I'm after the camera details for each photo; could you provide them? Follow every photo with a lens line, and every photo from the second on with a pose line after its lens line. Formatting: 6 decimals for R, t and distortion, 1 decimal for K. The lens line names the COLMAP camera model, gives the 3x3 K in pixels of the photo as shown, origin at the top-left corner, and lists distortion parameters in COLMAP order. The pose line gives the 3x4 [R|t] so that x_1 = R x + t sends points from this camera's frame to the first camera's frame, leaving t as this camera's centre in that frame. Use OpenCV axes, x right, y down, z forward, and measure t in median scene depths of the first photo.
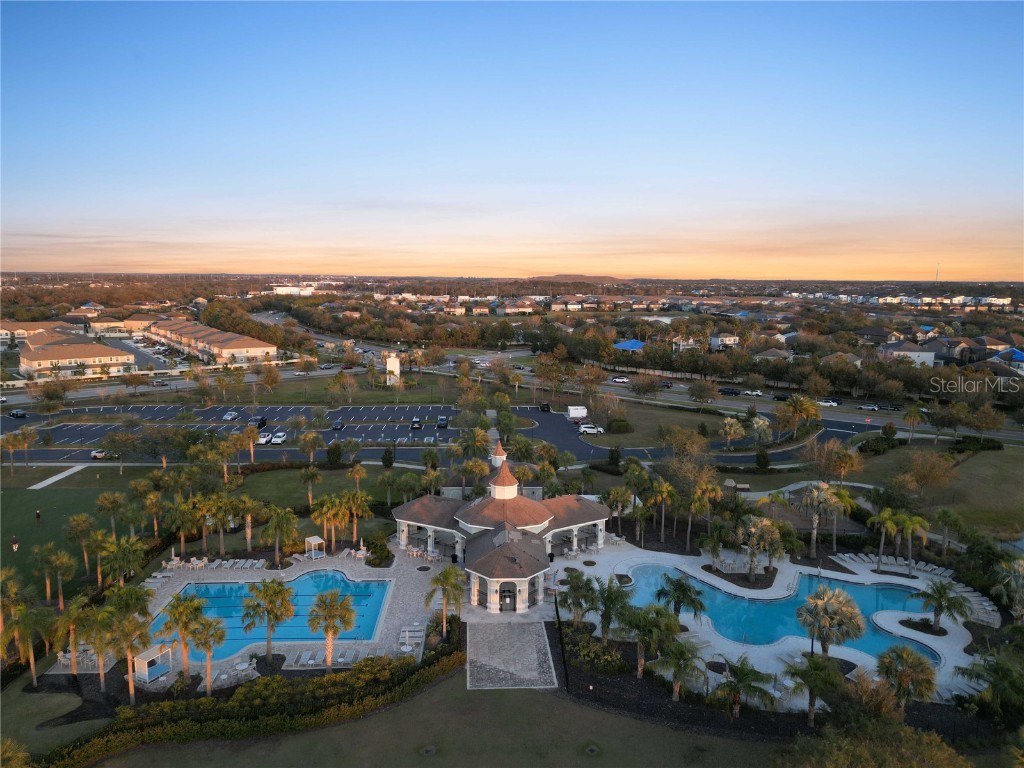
lens RADIAL K [[714.5, 0, 508.7], [0, 714.5, 382.5], [0, 0, 1]] dist [0.090076, -0.091452]
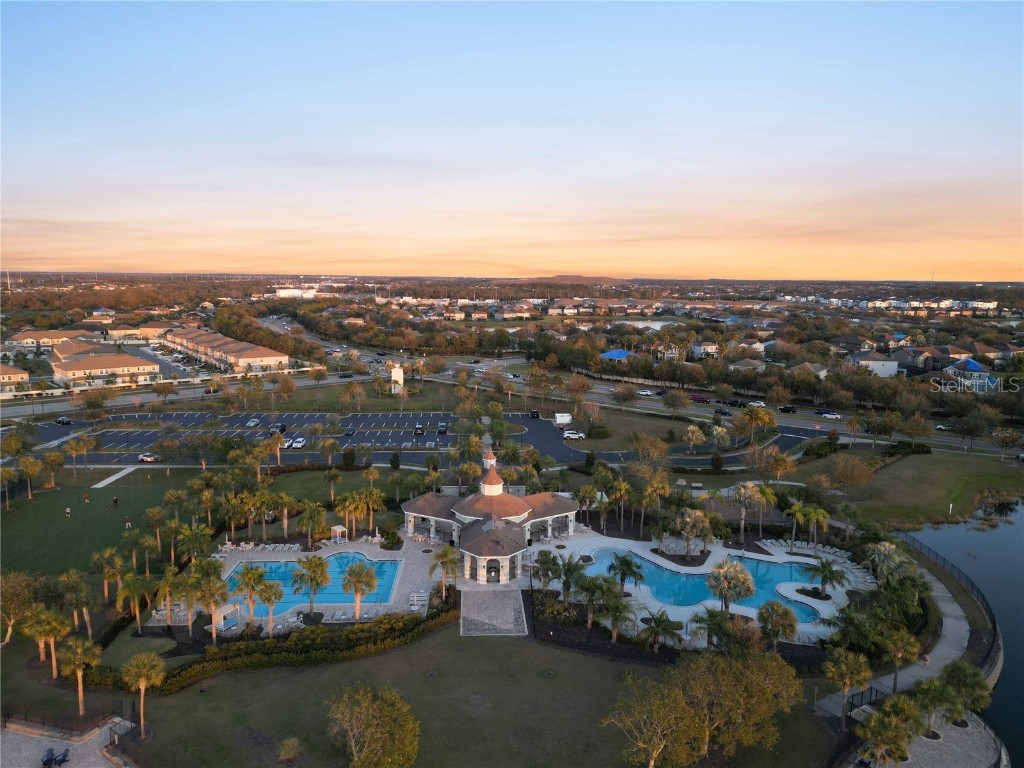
lens RADIAL K [[714.5, 0, 508.7], [0, 714.5, 382.5], [0, 0, 1]] dist [0.090076, -0.091452]
pose [[1.000000, 0.000137, -0.000041, 0.013648], [-0.000137, 1.000000, 0.000848, -0.020438], [0.000042, -0.000848, 1.000000, -0.144177]]
